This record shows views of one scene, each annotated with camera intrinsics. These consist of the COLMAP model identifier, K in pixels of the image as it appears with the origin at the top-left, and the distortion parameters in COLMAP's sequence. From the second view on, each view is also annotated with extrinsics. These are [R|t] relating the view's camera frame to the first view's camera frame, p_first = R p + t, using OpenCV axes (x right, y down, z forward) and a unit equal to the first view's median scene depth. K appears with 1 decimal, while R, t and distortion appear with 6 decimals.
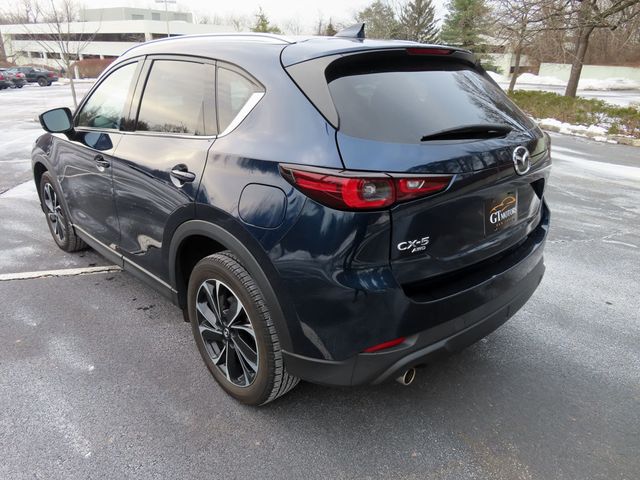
lens RADIAL K [[456.8, 0, 320.0], [0, 456.8, 240.0], [0, 0, 1]] dist [-0.004090, 0.003492]
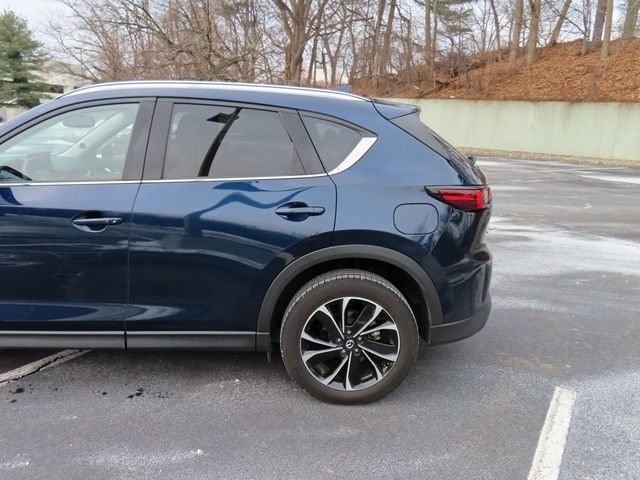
lens RADIAL K [[523.3, 0, 320.0], [0, 523.3, 240.0], [0, 0, 1]] dist [-0.016193, 0.000321]
pose [[0.678443, -0.140213, 0.721149, -1.080308], [0.223320, 0.974527, -0.020618, -0.034984], [-0.699888, 0.175035, 0.692473, 0.107479]]
